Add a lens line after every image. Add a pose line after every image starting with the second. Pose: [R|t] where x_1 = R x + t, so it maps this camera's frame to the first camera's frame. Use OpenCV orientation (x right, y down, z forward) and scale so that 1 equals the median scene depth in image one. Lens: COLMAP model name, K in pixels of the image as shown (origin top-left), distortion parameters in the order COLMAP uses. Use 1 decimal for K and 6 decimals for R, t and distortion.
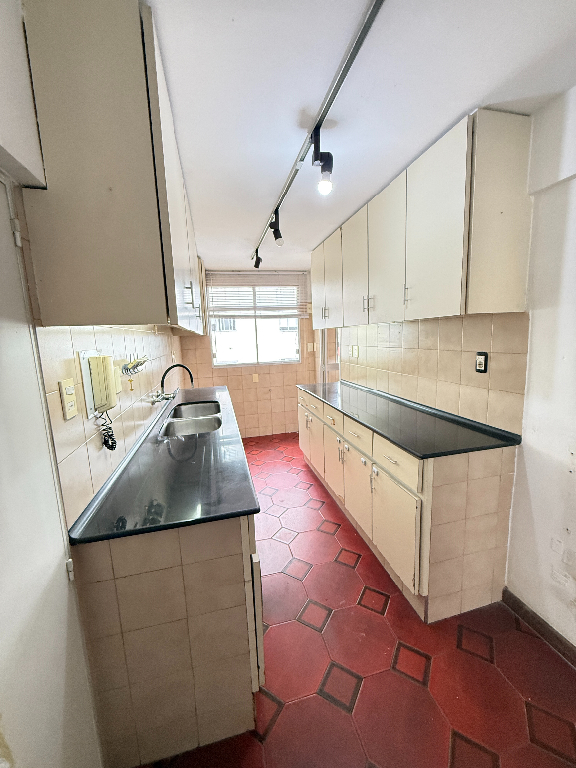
lens RADIAL K [[303.2, 0, 288.0], [0, 303.2, 384.0], [0, 0, 1]] dist [-0.021738, 0.006388]
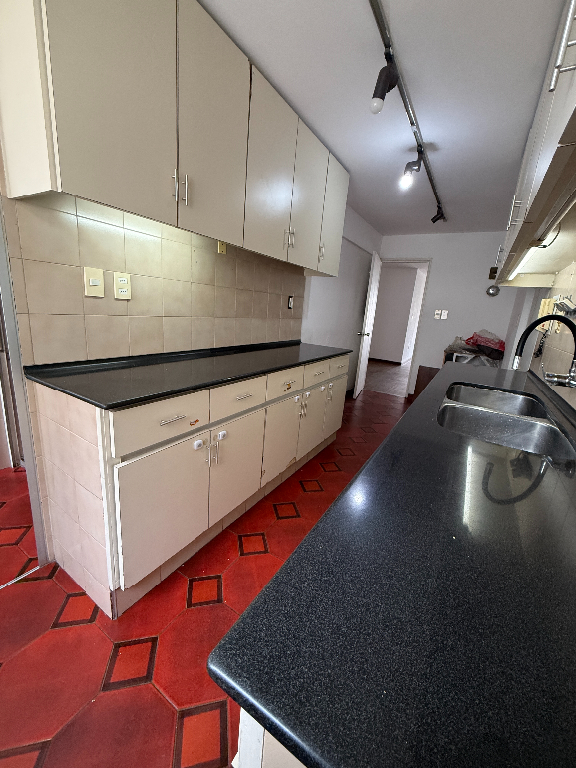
lens RADIAL K [[303.2, 0, 288.0], [0, 303.2, 384.0], [0, 0, 1]] dist [-0.021738, 0.006388]
pose [[-0.713166, -0.216402, 0.666757, -0.394489], [0.016422, 0.945739, 0.324513, -0.137510], [-0.700803, 0.242382, -0.670915, 1.596511]]
